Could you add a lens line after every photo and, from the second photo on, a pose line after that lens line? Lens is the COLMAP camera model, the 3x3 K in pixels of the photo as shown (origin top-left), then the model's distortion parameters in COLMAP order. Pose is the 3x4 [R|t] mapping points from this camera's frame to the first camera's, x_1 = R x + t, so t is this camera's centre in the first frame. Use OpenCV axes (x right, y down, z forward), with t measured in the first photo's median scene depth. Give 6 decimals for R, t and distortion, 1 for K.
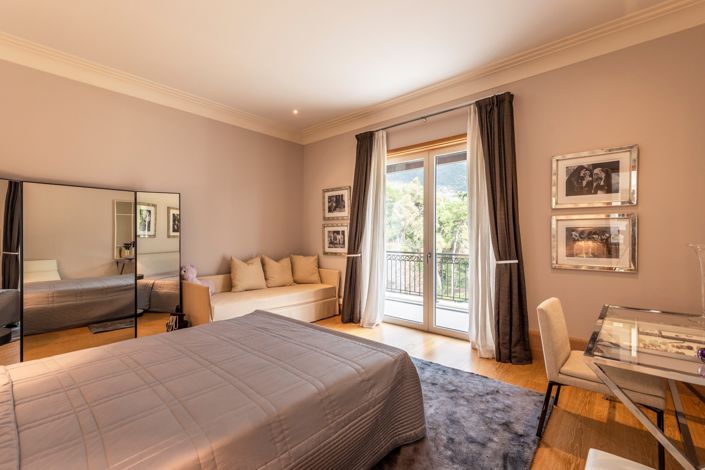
lens RADIAL K [[320.8, 0, 350.8], [0, 320.8, 238.5], [0, 0, 1]] dist [0.000909, 0.000070]
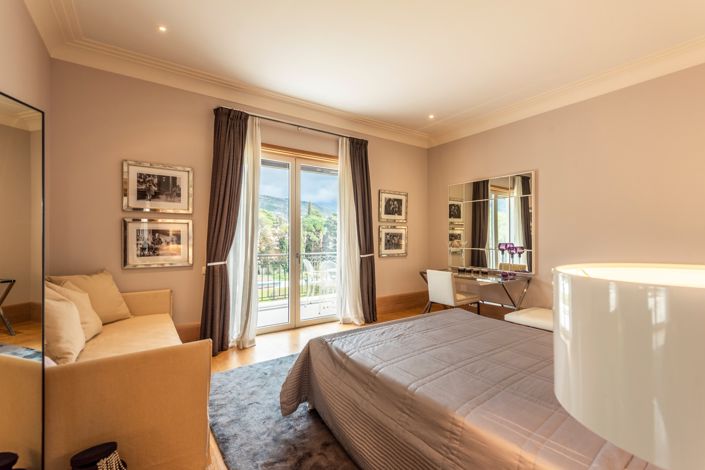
lens RADIAL K [[302.2, 0, 352.5], [0, 302.2, 235.0], [0, 0, 1]] dist [-0.000796, -0.000009]
pose [[0.235300, 0.012495, 0.971843, -0.718423], [0.006581, 0.999874, -0.014449, -0.001641], [-0.971901, 0.009796, 0.235188, 0.616641]]
